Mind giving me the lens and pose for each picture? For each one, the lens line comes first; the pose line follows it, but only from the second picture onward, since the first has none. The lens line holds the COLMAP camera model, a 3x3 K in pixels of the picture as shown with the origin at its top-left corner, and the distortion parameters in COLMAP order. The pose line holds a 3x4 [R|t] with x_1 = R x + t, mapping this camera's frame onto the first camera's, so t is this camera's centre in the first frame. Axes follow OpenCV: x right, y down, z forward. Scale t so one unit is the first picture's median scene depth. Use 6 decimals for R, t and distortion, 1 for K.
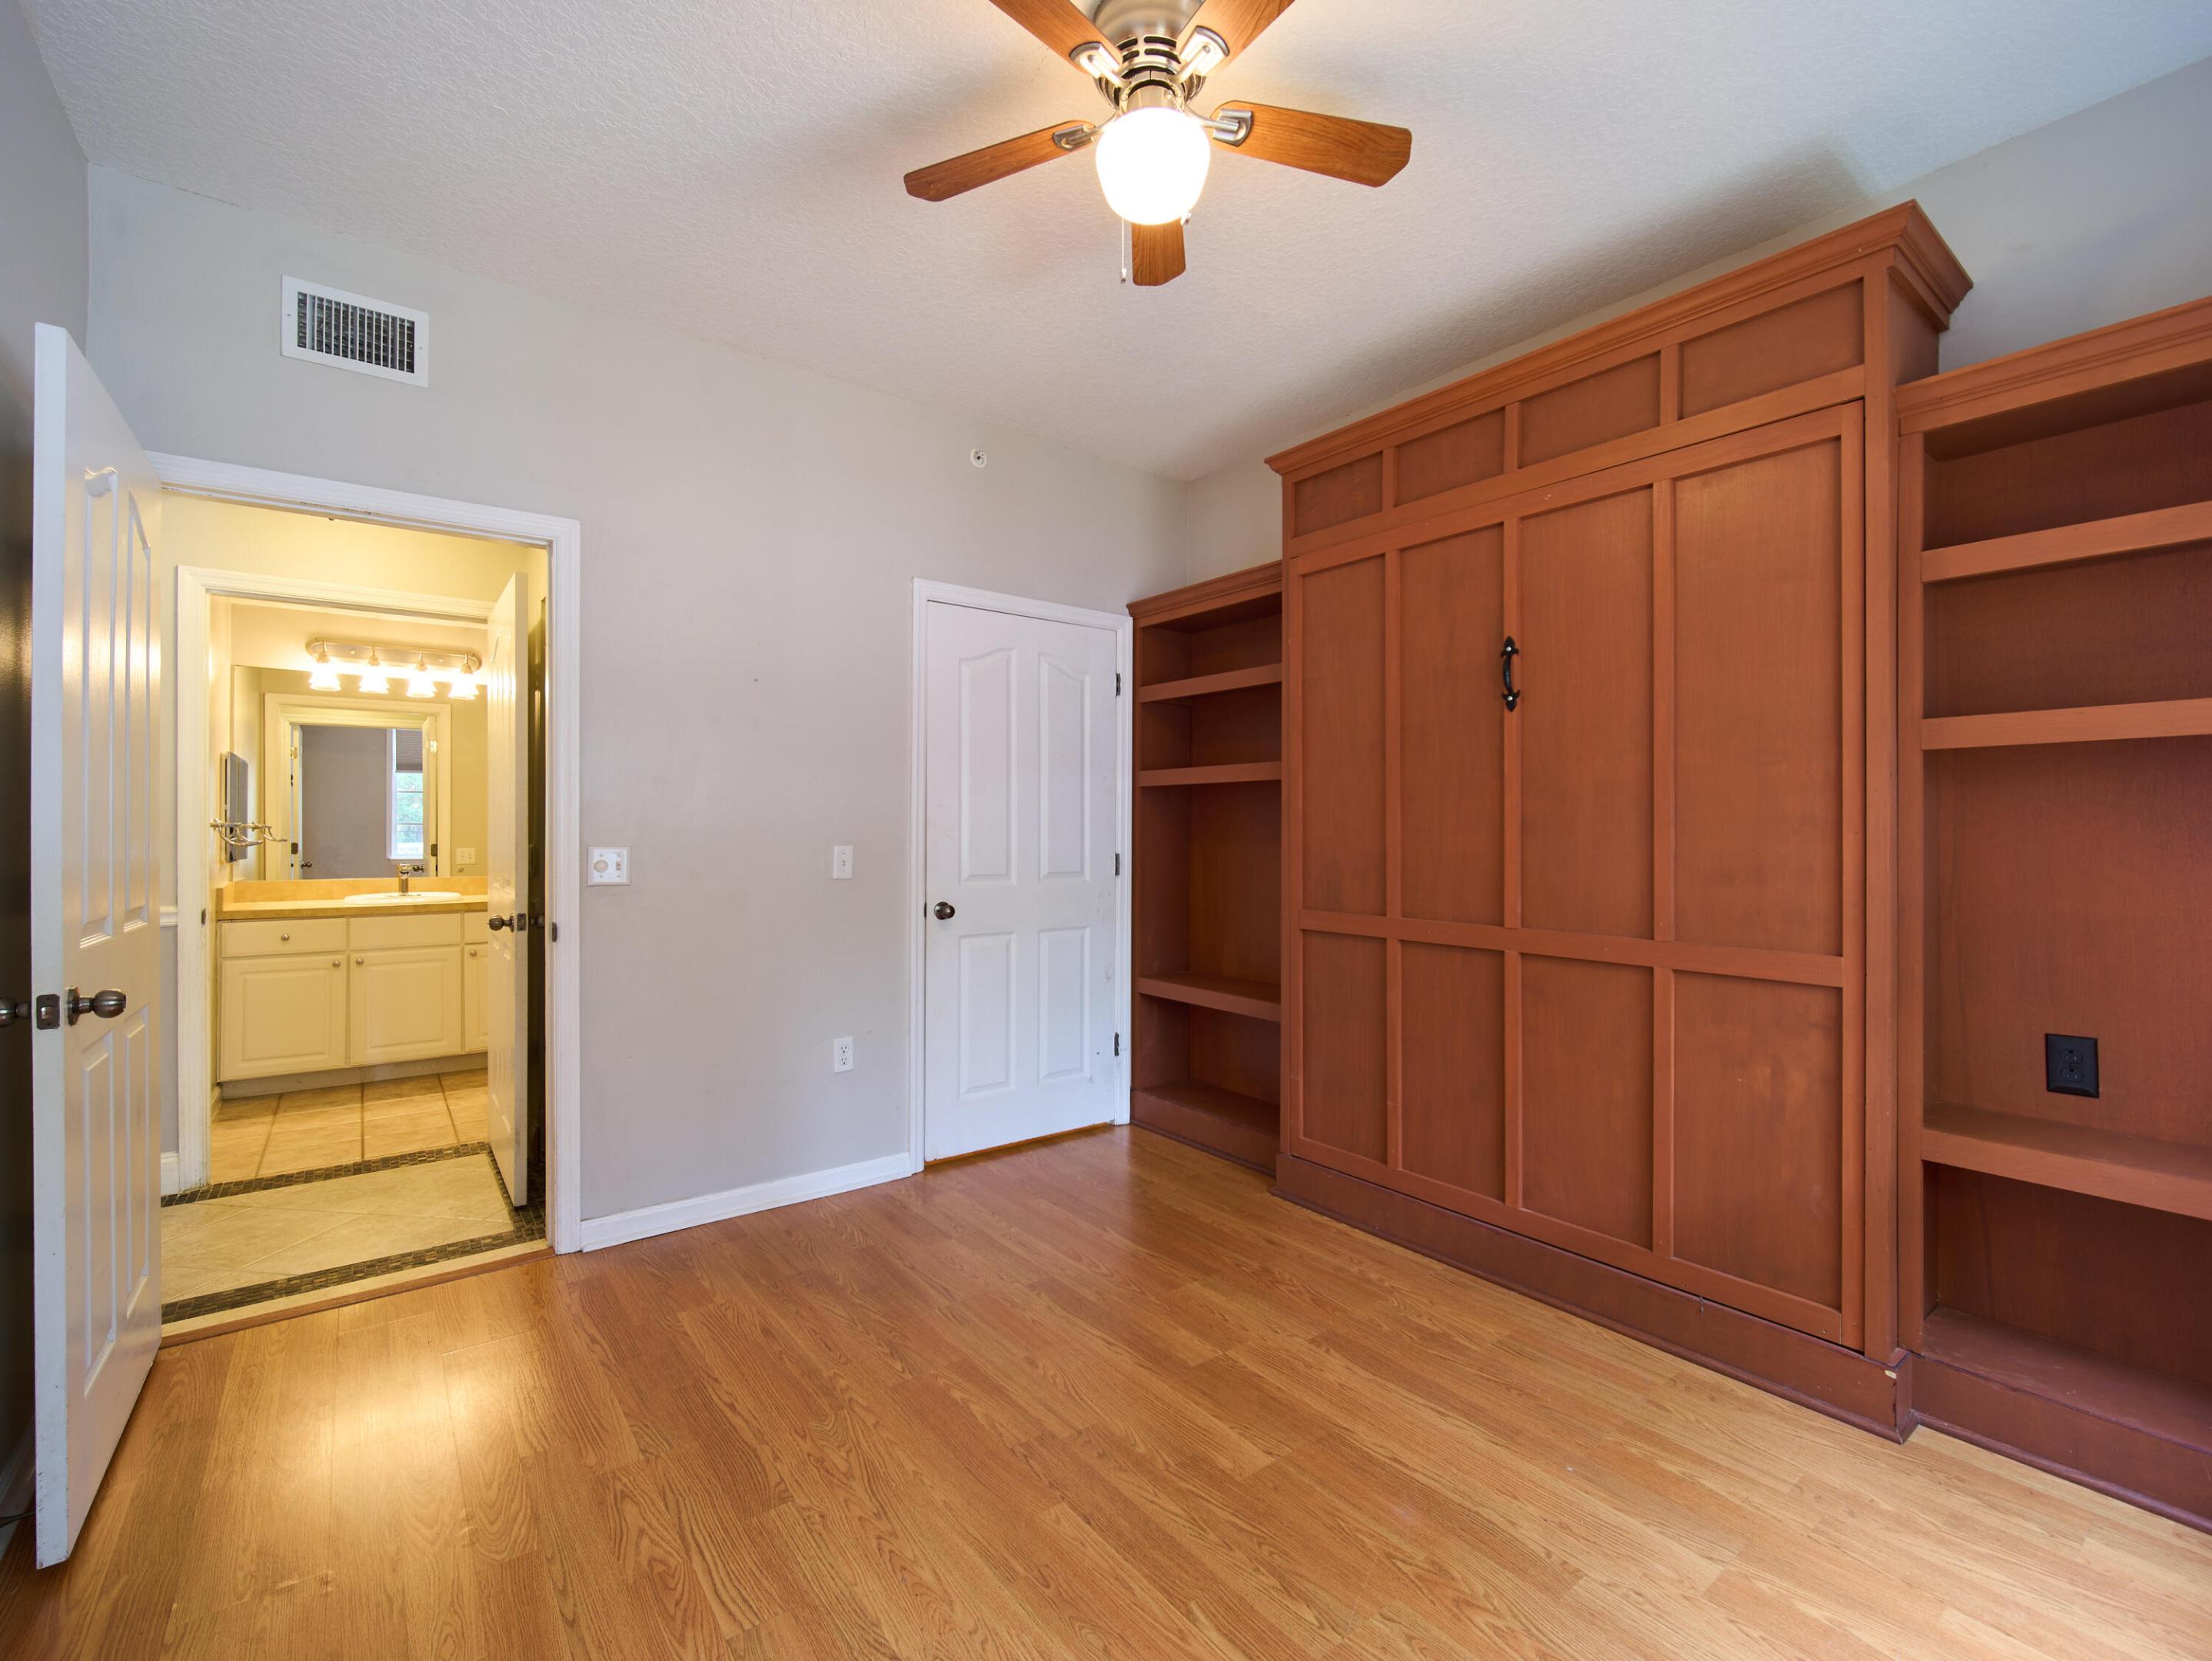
lens RADIAL K [[979.8, 0, 1108.8], [0, 979.8, 834.6], [0, 0, 1]] dist [-0.004000, -0.000348]
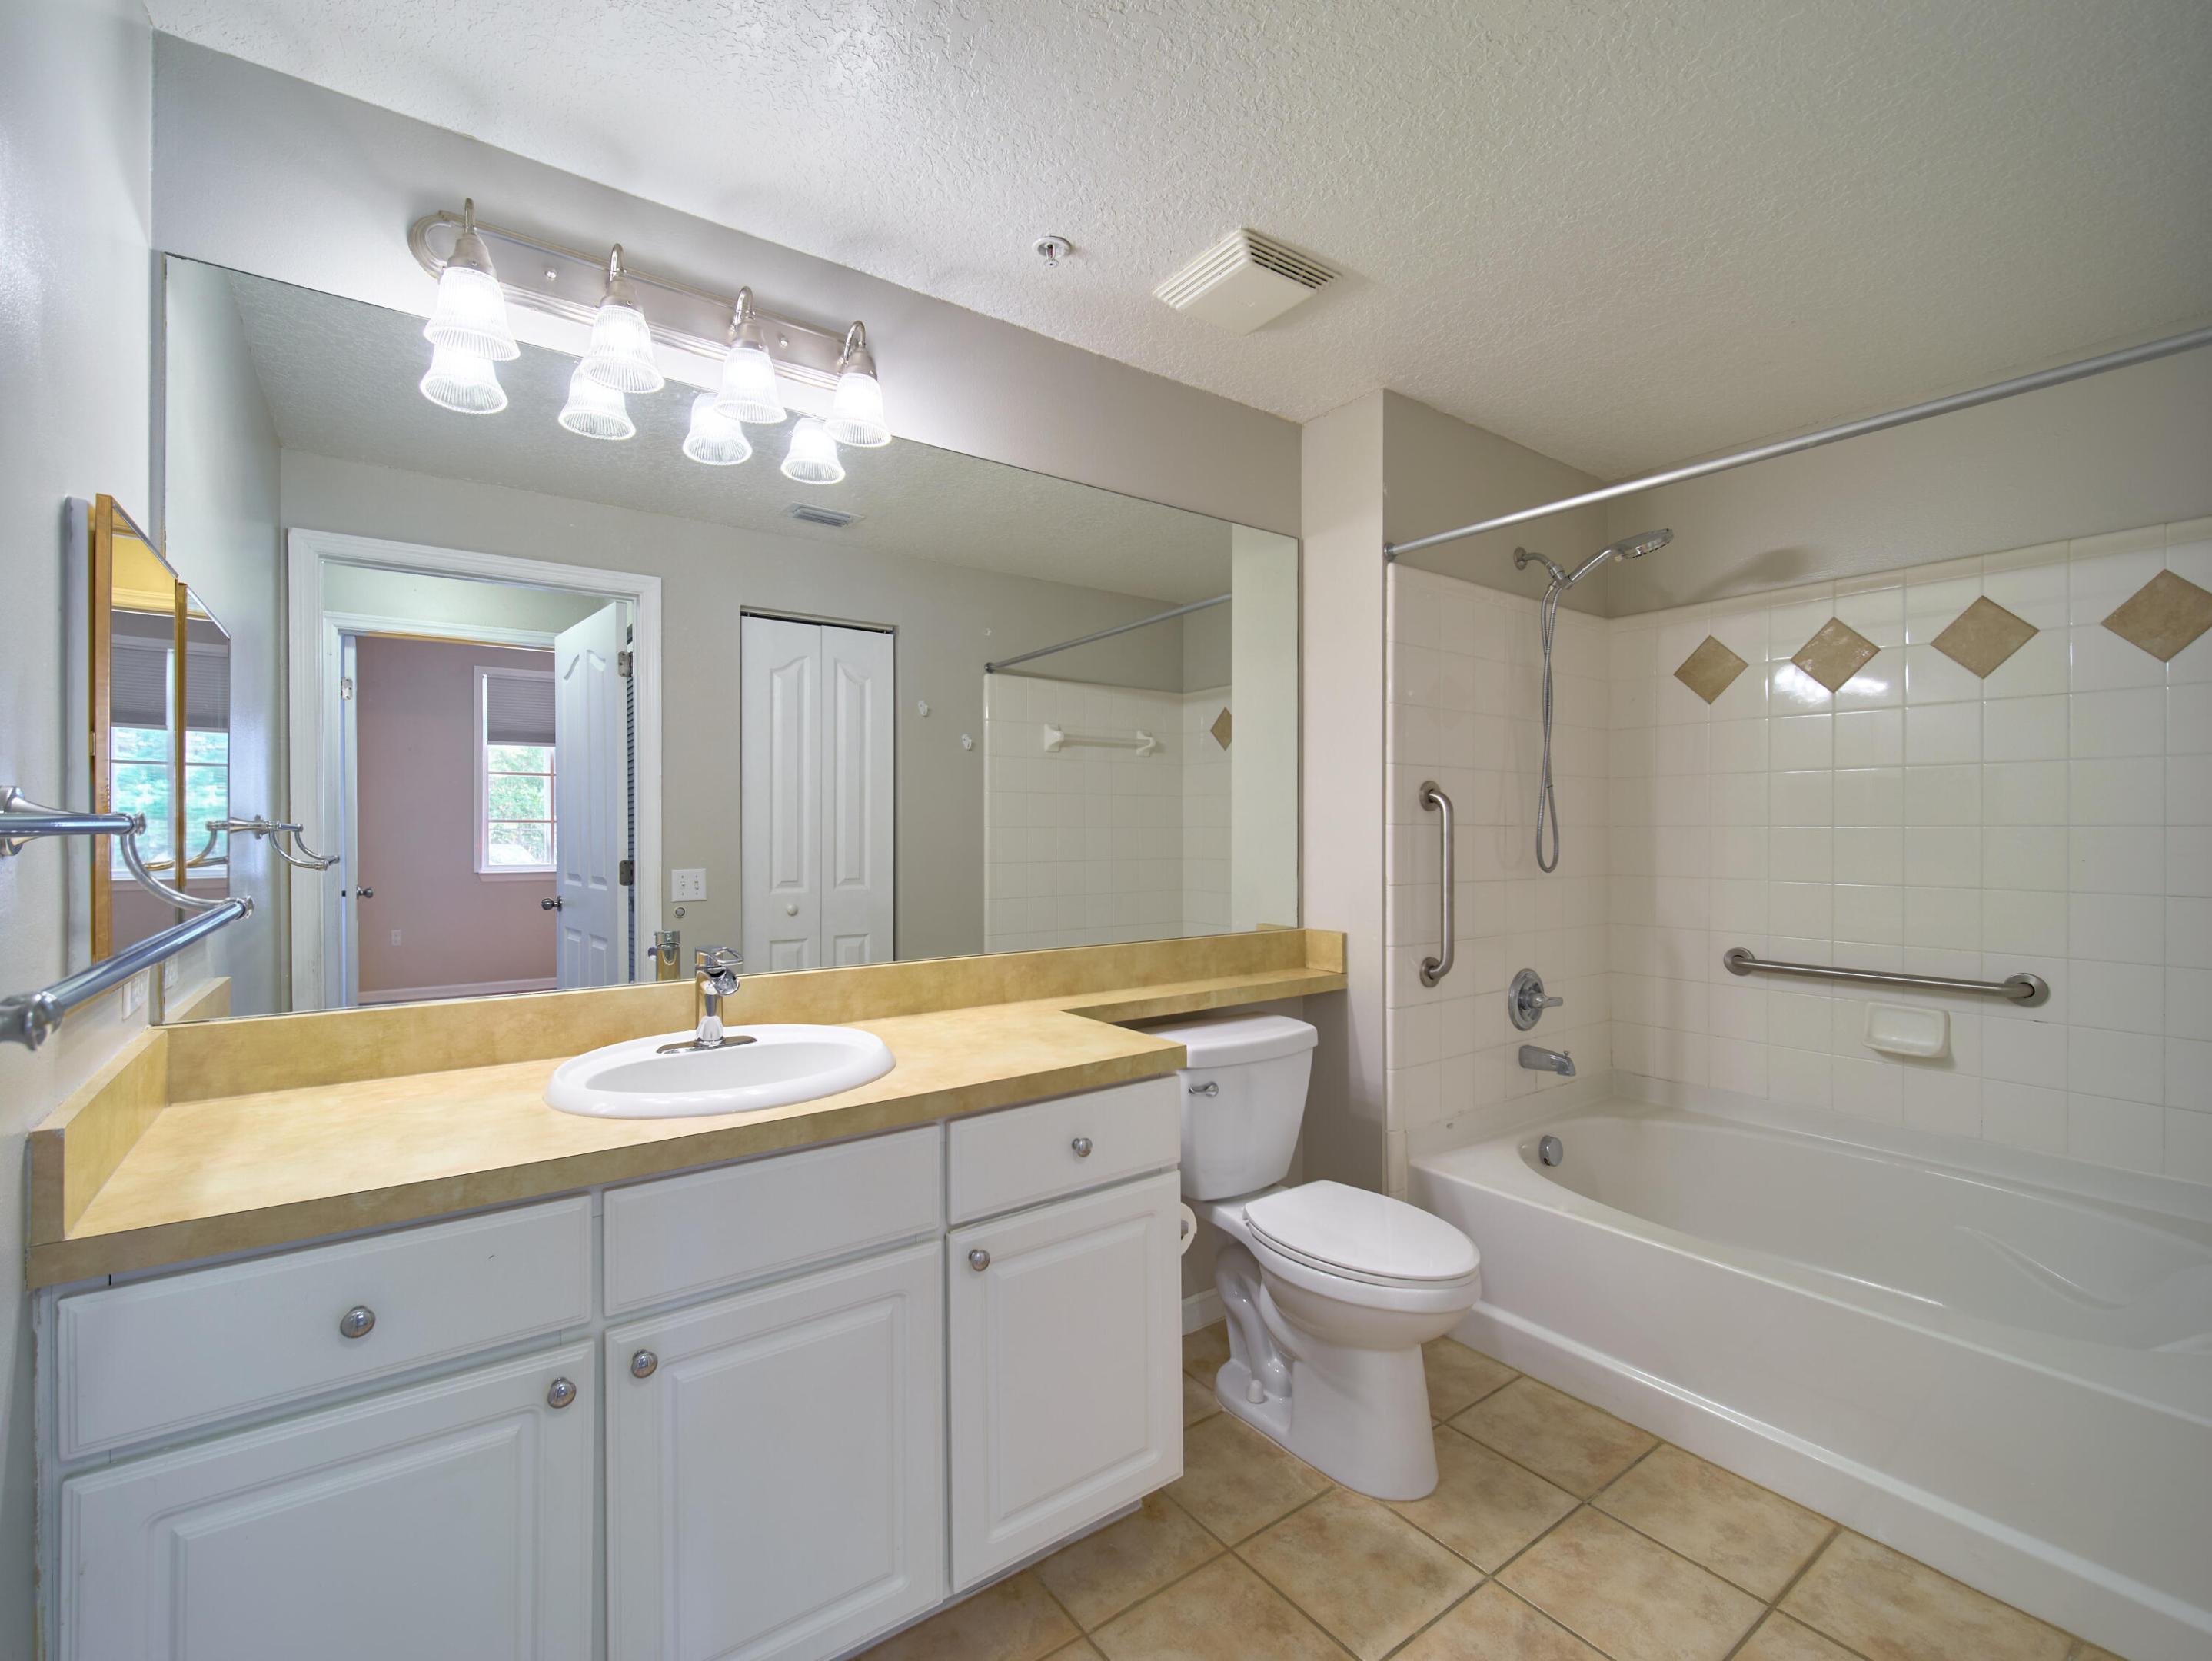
lens RADIAL K [[979.8, 0, 1108.8], [0, 979.8, 834.6], [0, 0, 1]] dist [-0.004000, -0.000348]
pose [[0.999718, -0.002435, -0.023632, -0.411703], [0.002552, 0.999985, 0.004919, -0.004612], [0.023619, -0.004978, 0.999709, 0.483239]]
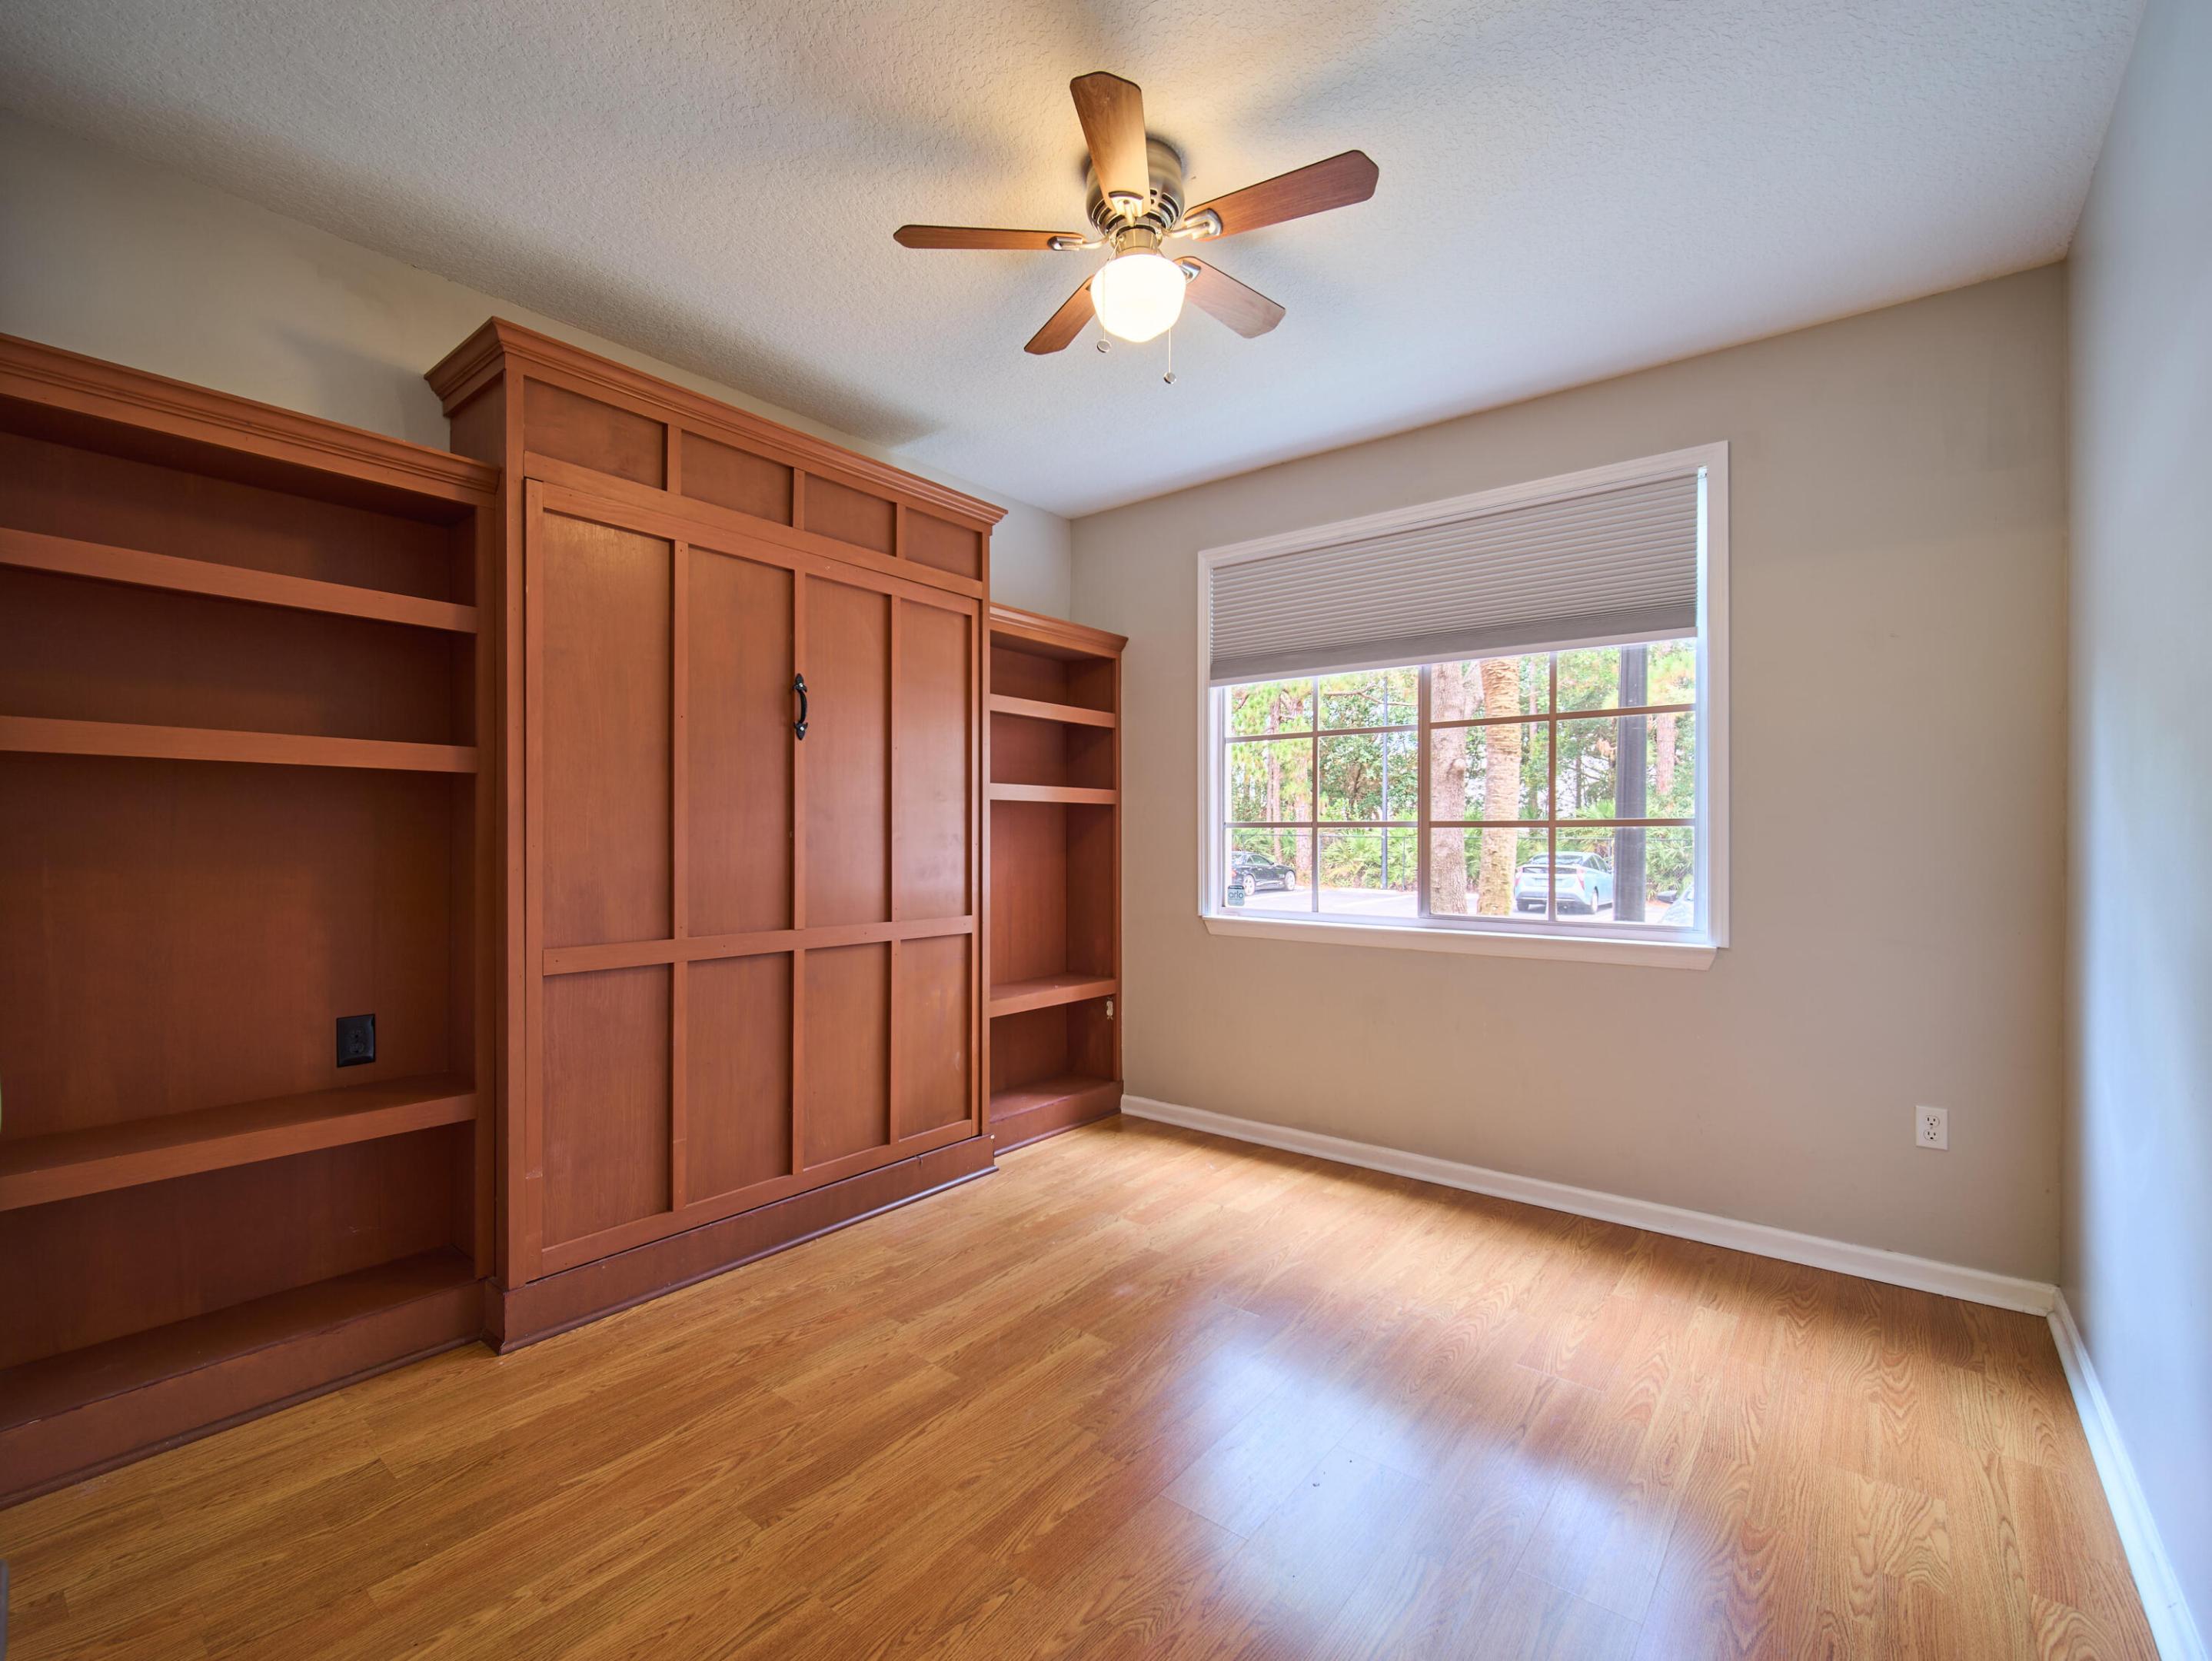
lens RADIAL K [[979.8, 0, 1108.8], [0, 979.8, 834.6], [0, 0, 1]] dist [-0.004000, -0.000348]
pose [[-0.243914, -0.001342, 0.969796, -0.923510], [-0.000489, 0.999999, 0.001261, -0.019188], [-0.969797, -0.000167, -0.243914, 1.088796]]
